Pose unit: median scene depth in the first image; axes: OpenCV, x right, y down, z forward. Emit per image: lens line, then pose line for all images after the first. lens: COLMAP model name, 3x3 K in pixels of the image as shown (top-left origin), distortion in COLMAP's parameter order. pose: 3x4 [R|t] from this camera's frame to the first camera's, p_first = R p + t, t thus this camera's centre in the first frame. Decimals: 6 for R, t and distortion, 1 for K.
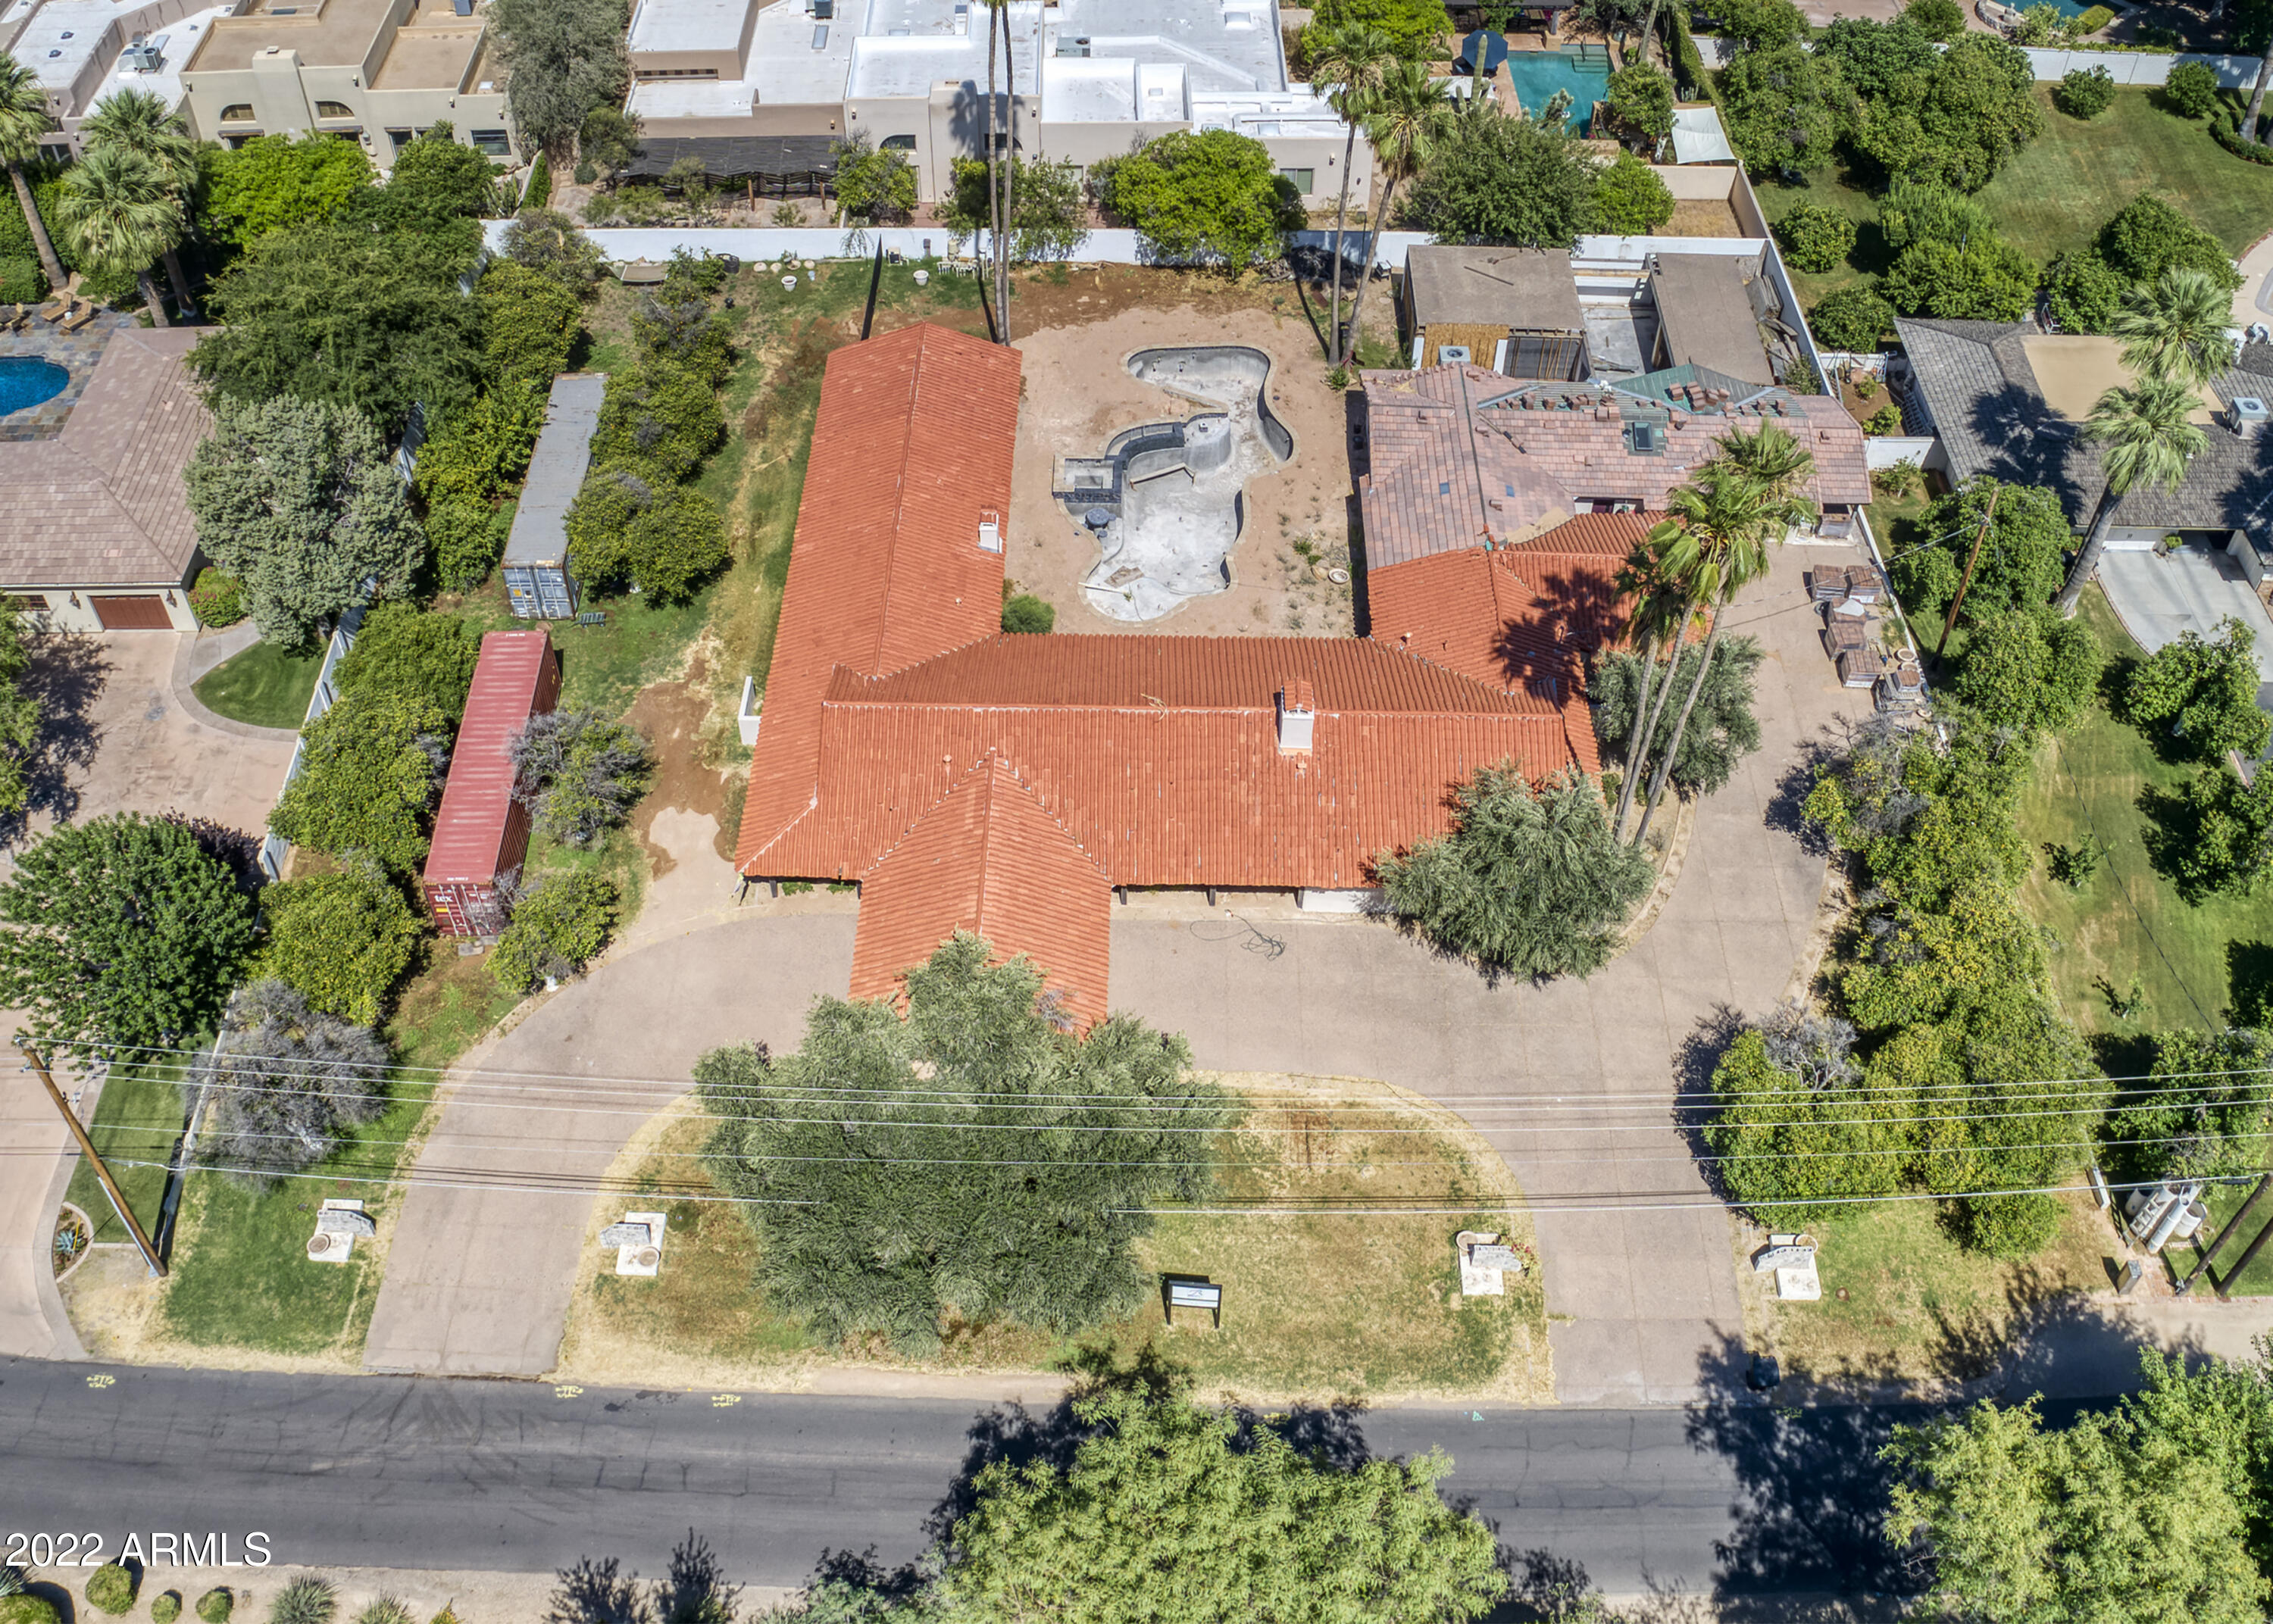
lens RADIAL K [[2111.0, 0, 1150.6], [0, 2111.0, 749.9], [0, 0, 1]] dist [-0.141586, 0.068803]
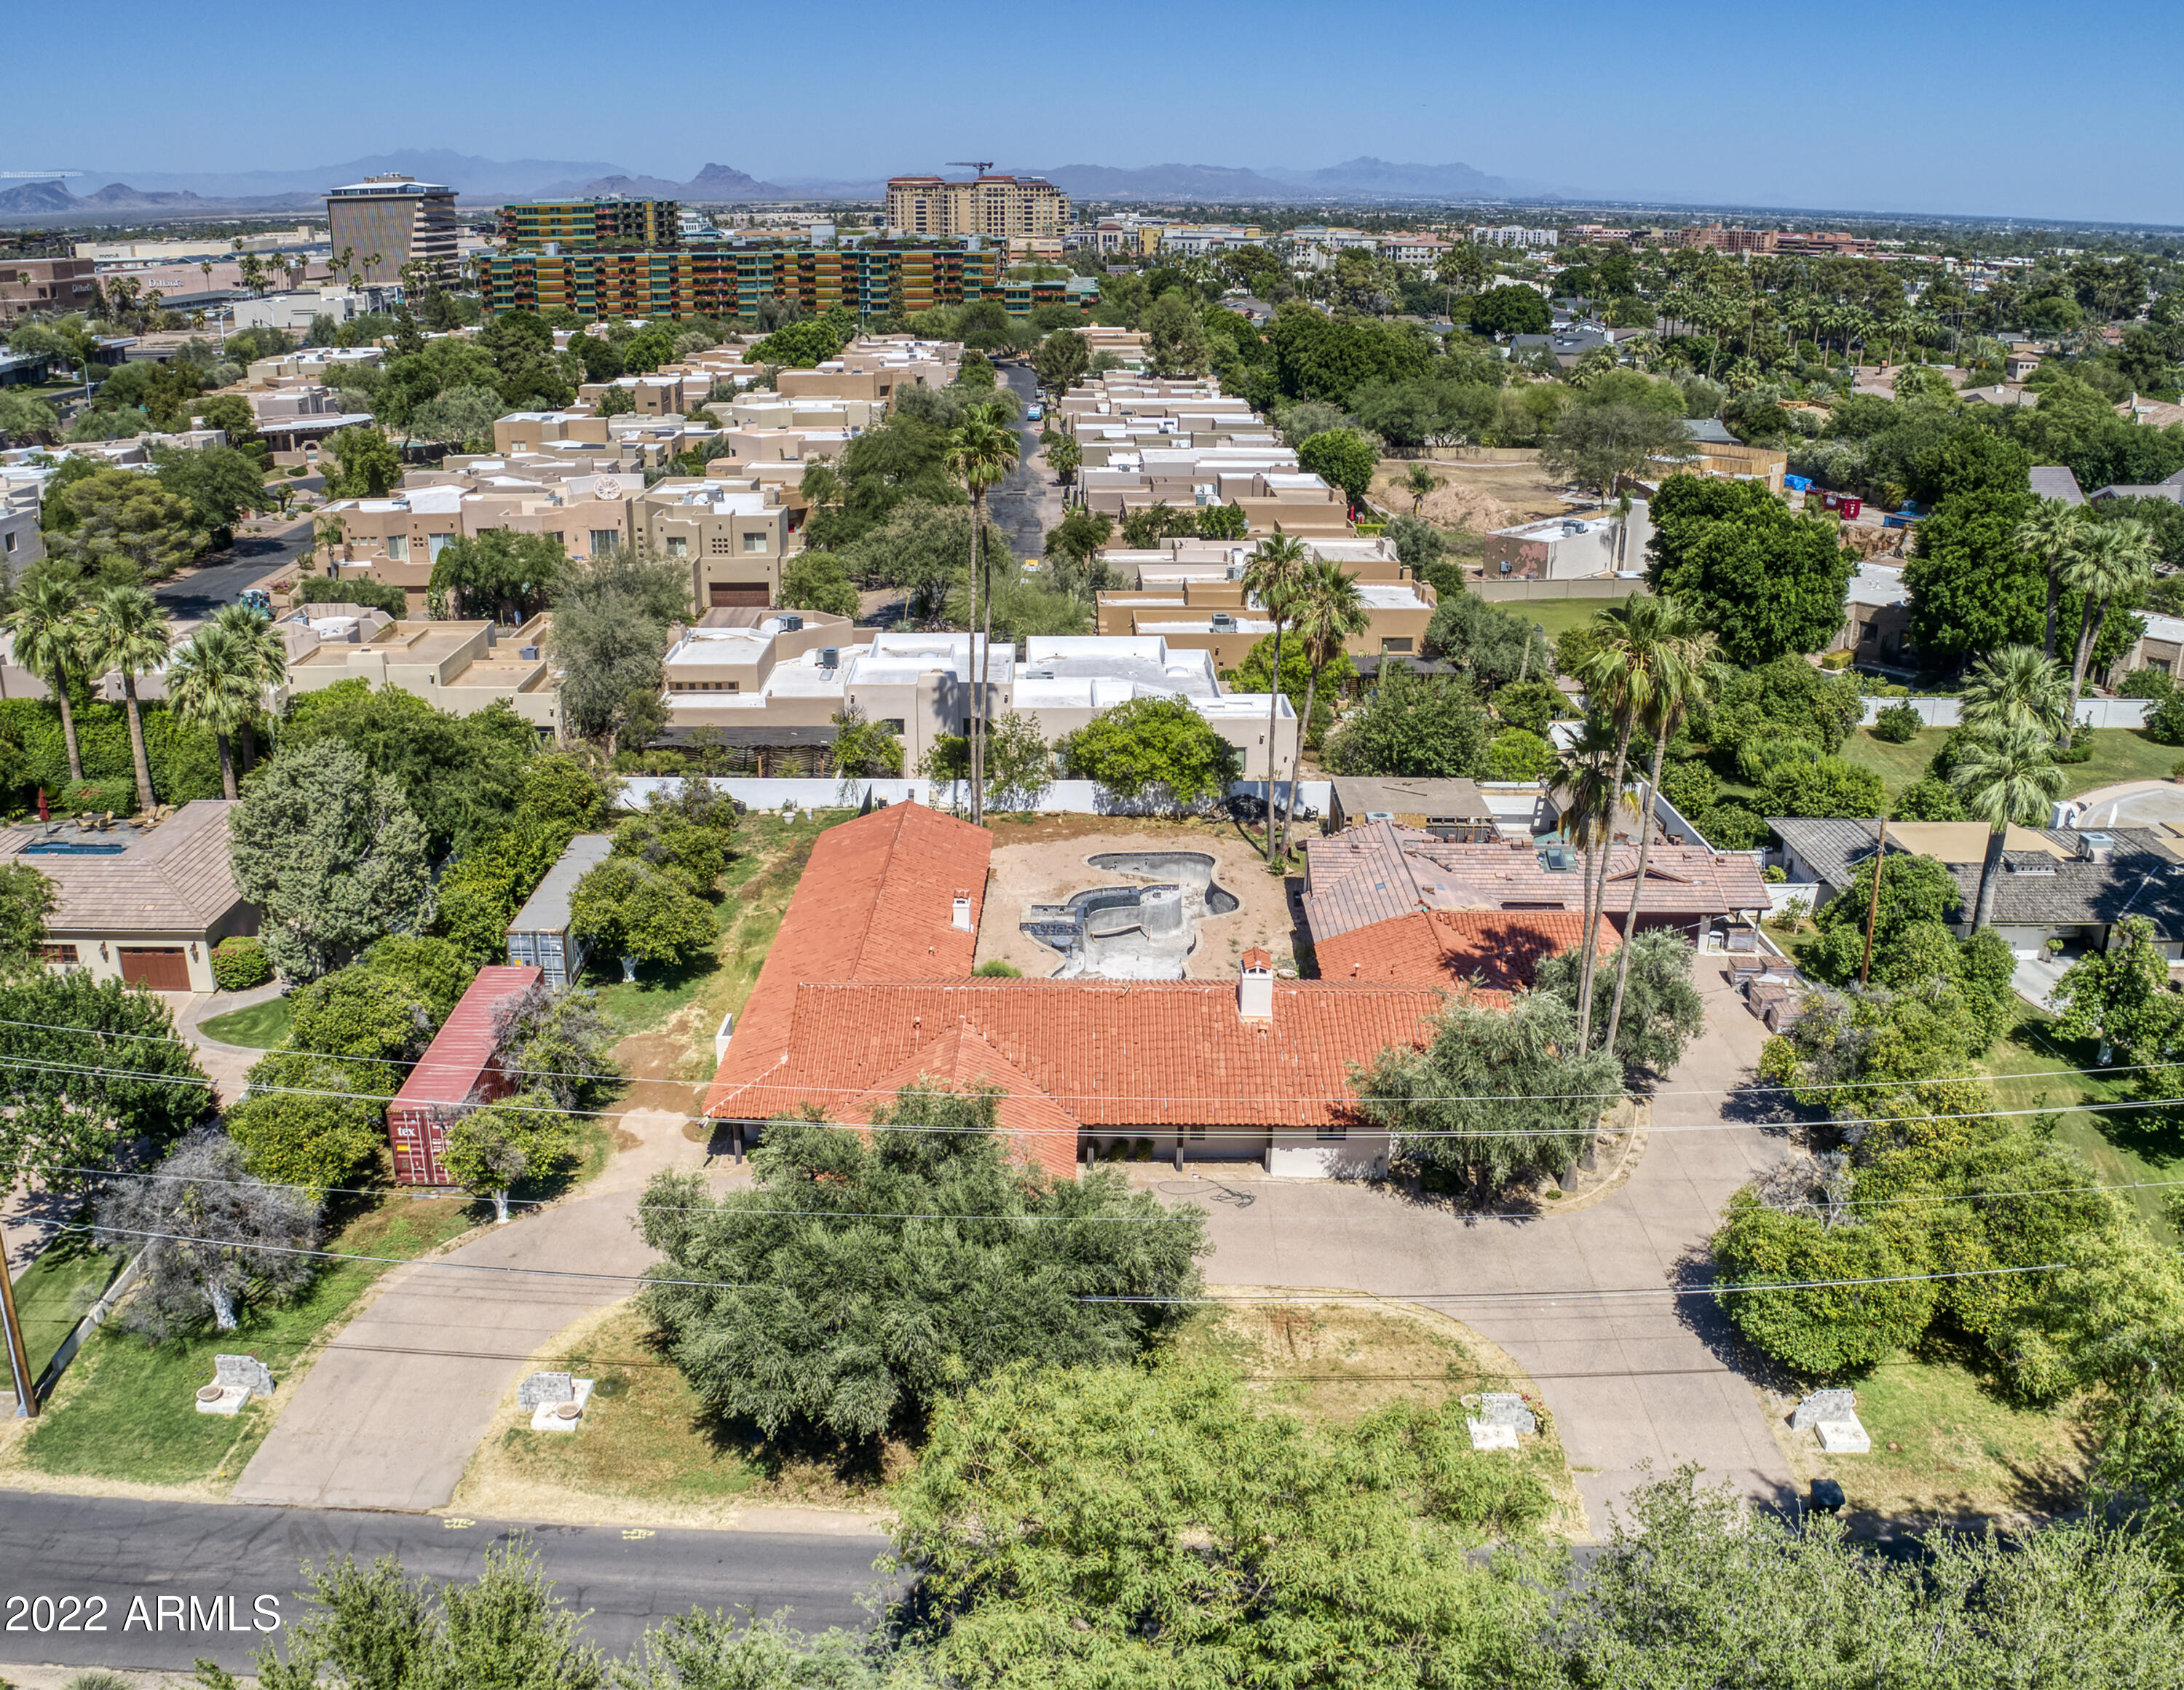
lens RADIAL K [[1835.6, 0, 1092.0], [0, 1835.6, 845.0], [0, 0, 1]] dist [-0.128568, 0.046525]
pose [[0.999969, -0.007770, -0.000897, -0.009228], [0.006472, 0.886361, -0.462950, 0.312761], [0.004393, 0.462930, 0.886384, 0.156850]]
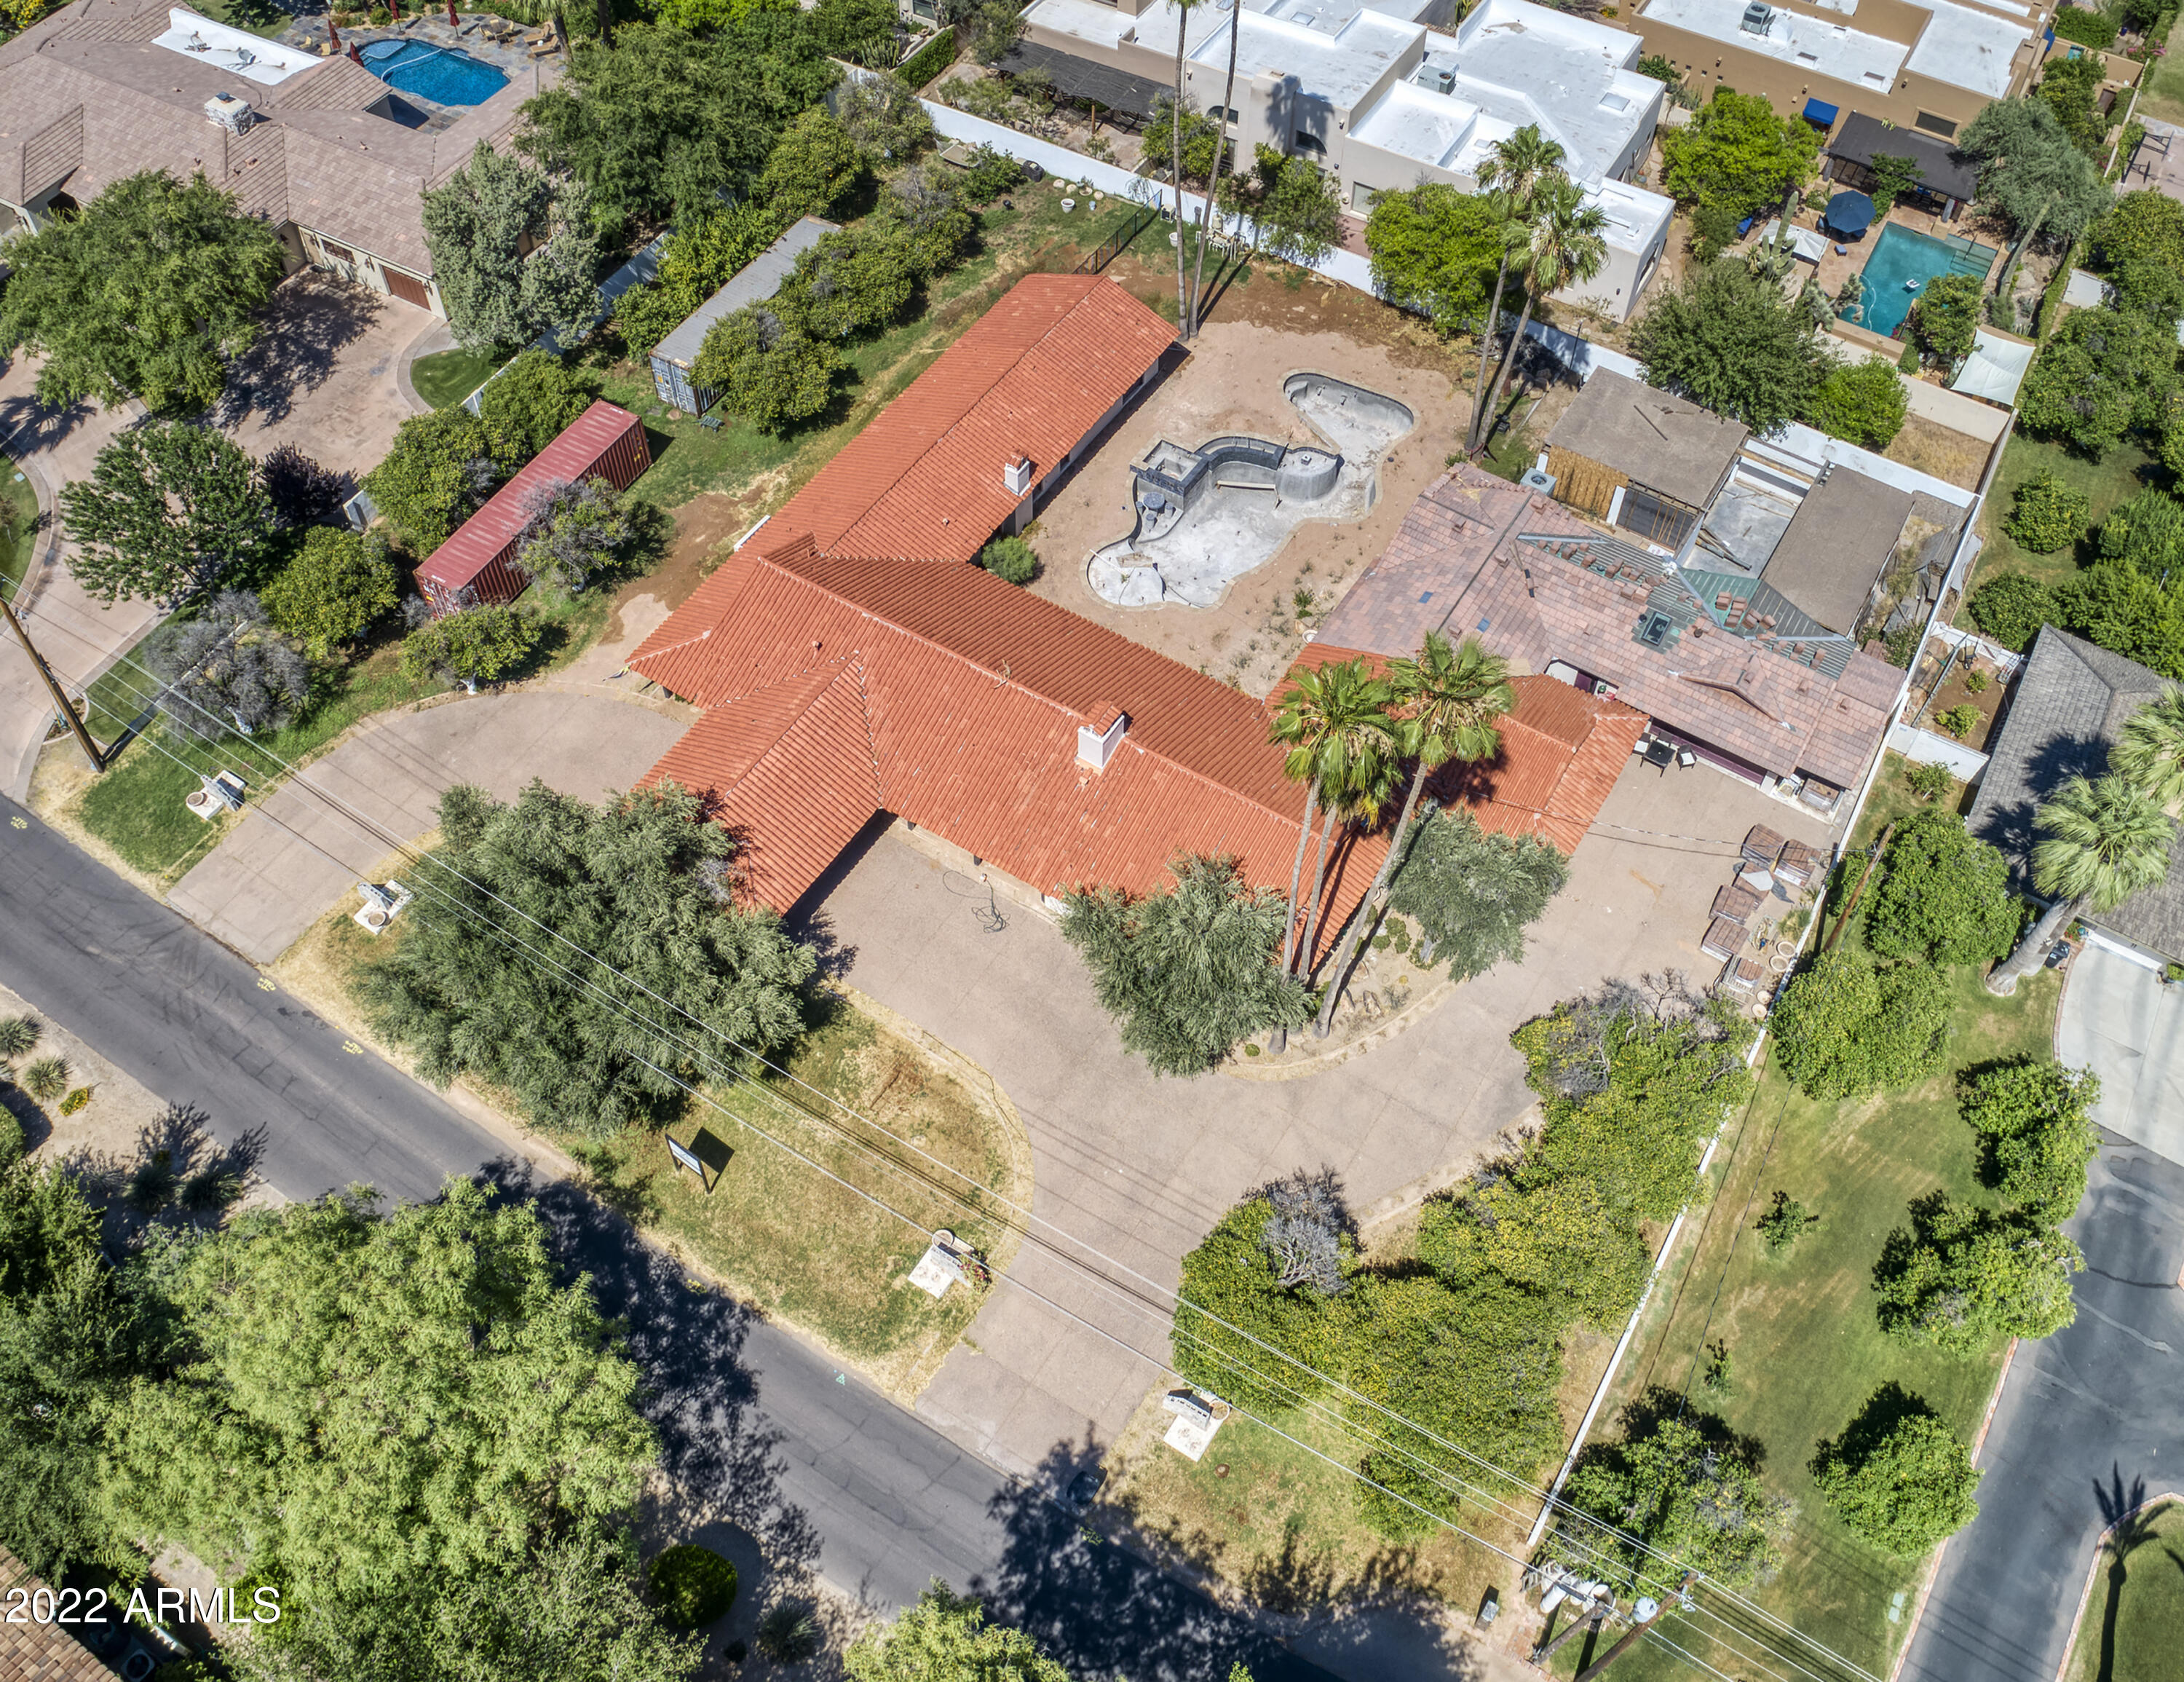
lens RADIAL K [[1835.6, 0, 1092.0], [0, 1835.6, 841.0], [0, 0, 1]] dist [-0.128568, 0.046525]
pose [[0.849728, 0.424295, -0.312948, 0.346820], [-0.383881, 0.904787, 0.184381, -0.125680], [0.361383, -0.036539, 0.931701, 0.129235]]
